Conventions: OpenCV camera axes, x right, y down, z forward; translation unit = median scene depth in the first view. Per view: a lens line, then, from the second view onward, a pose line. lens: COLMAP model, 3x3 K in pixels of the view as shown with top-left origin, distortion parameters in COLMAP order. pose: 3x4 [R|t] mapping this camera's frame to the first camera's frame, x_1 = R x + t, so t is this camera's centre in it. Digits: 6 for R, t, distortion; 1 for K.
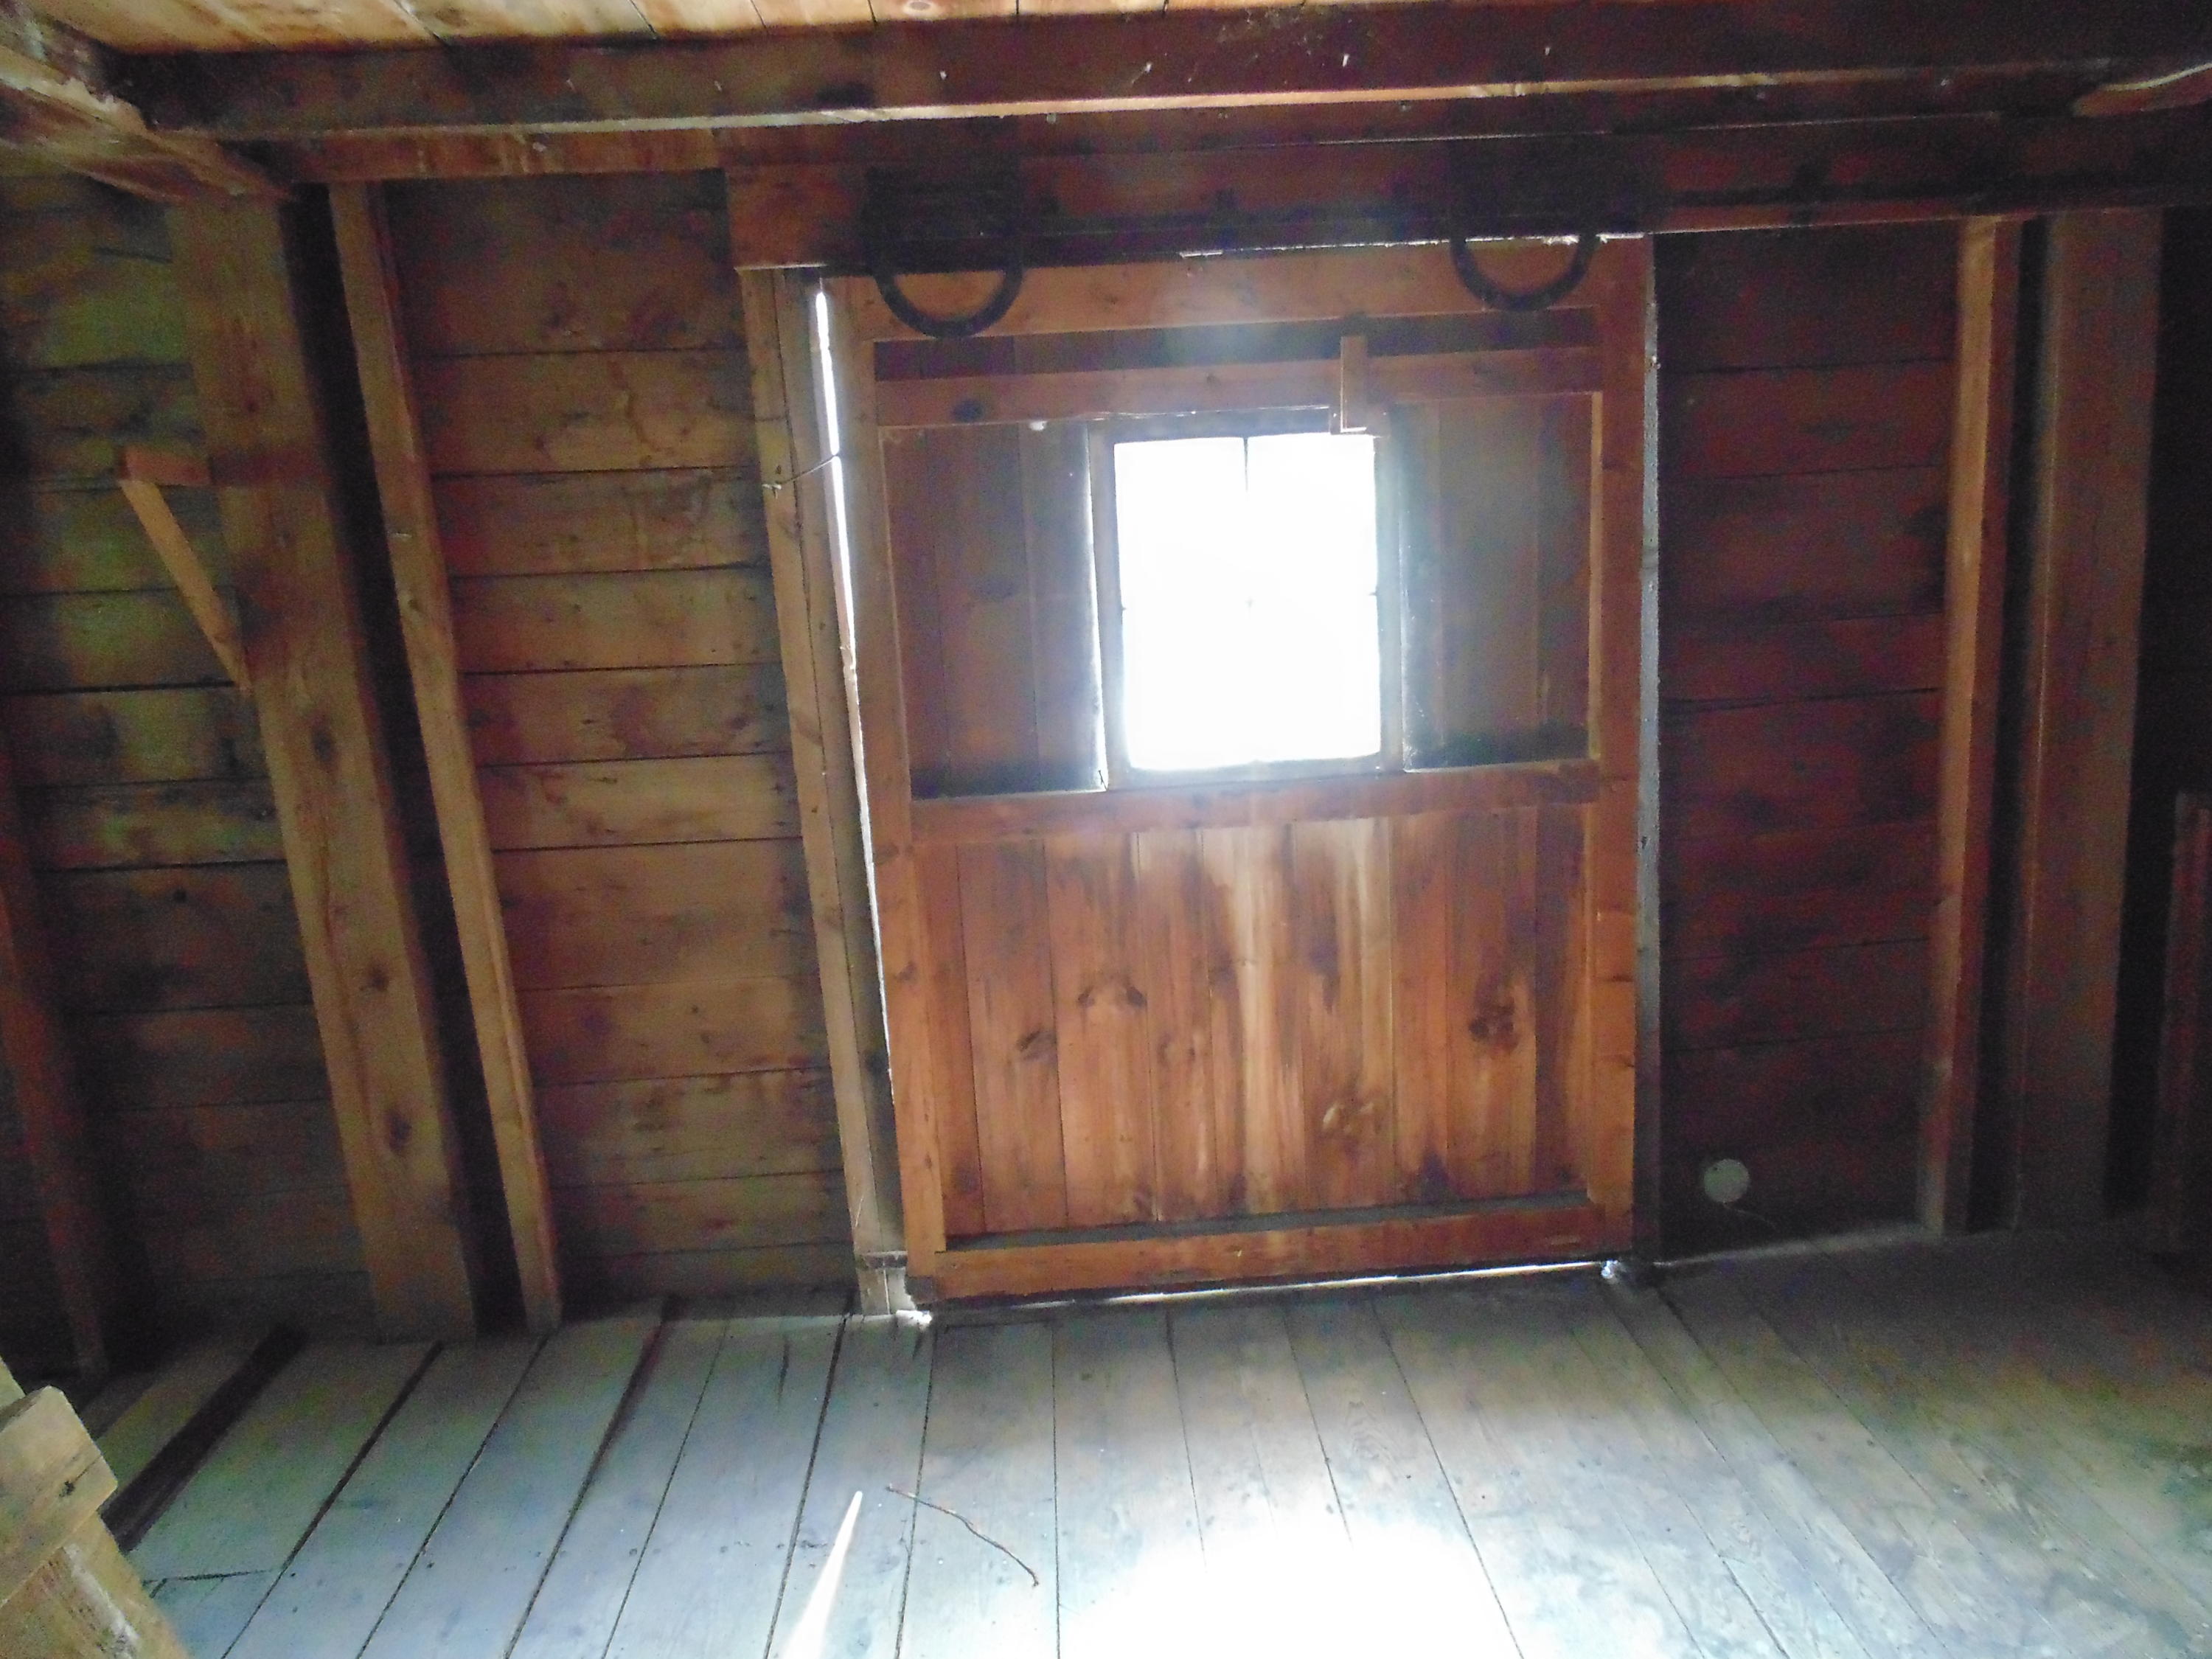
lens RADIAL K [[1489.0, 0, 1100.4], [0, 1489.0, 831.8], [0, 0, 1]] dist [-0.001315, -0.003395]
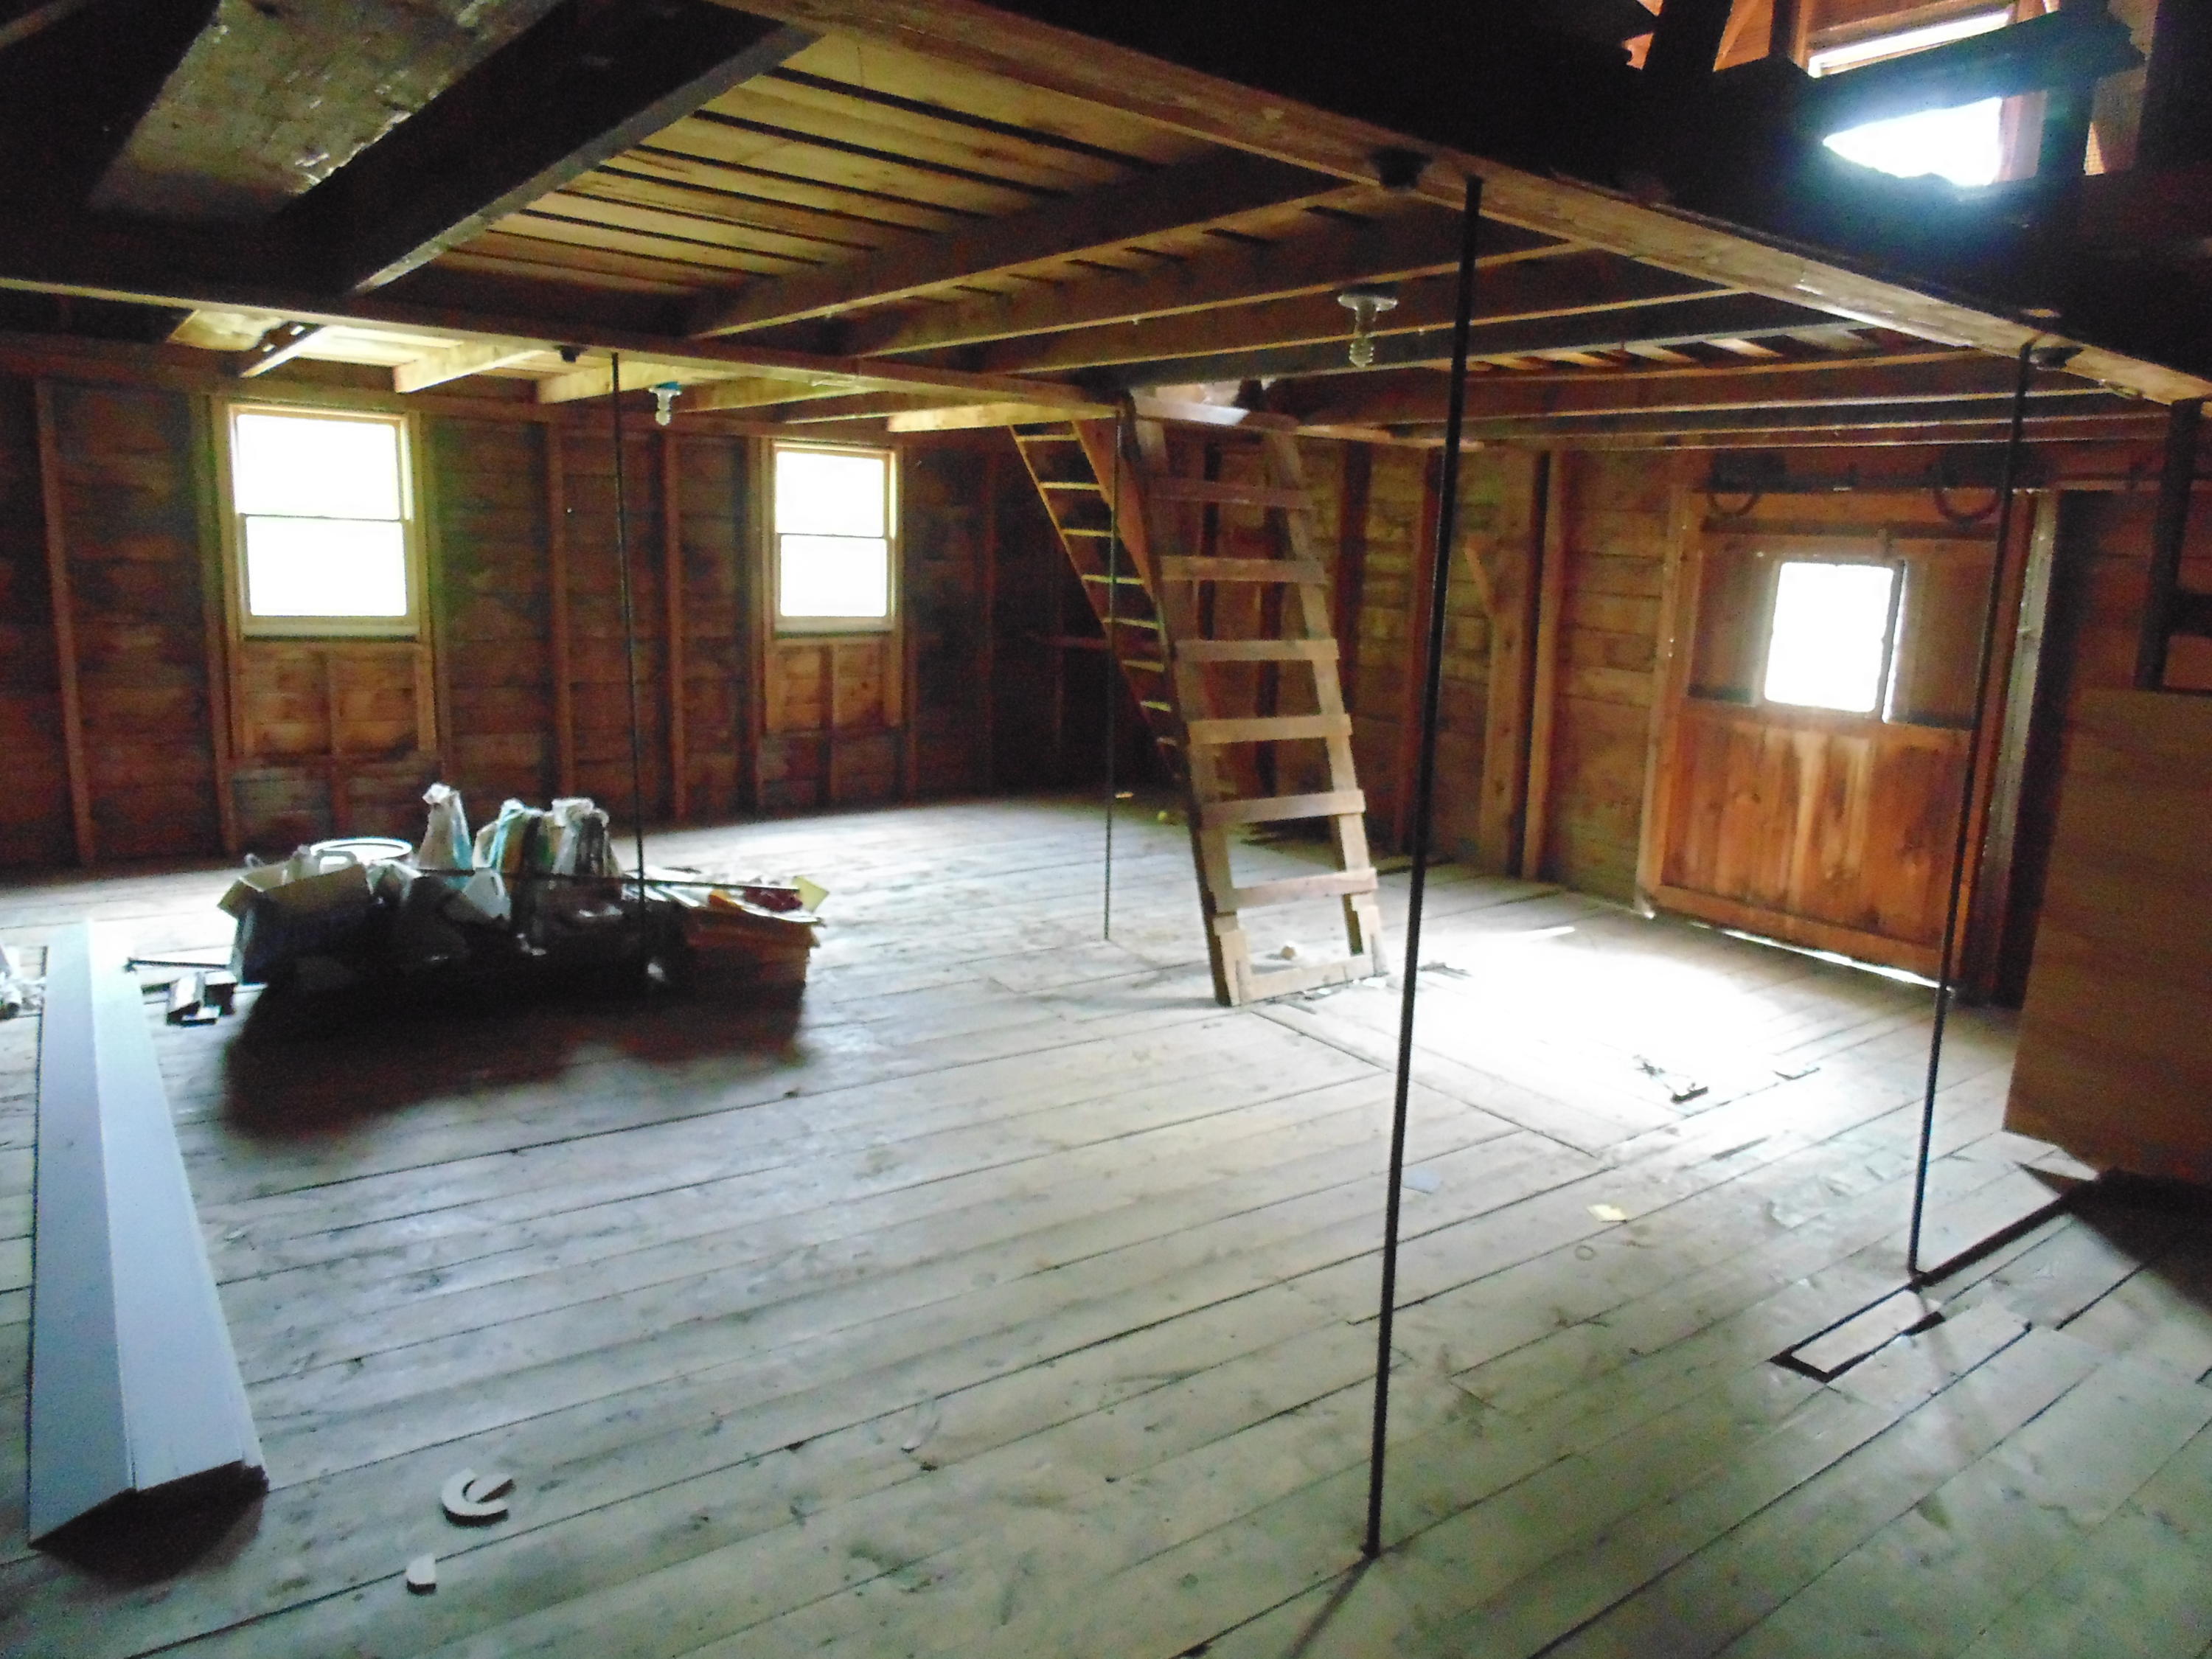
lens RADIAL K [[1489.0, 0, 1107.0], [0, 1489.0, 822.2], [0, 0, 1]] dist [-0.001315, -0.003395]
pose [[0.558747, 0.231468, -0.796382, 1.341281], [-0.230859, 0.965718, 0.118713, 0.106694], [0.796559, 0.117521, 0.593028, -1.201041]]
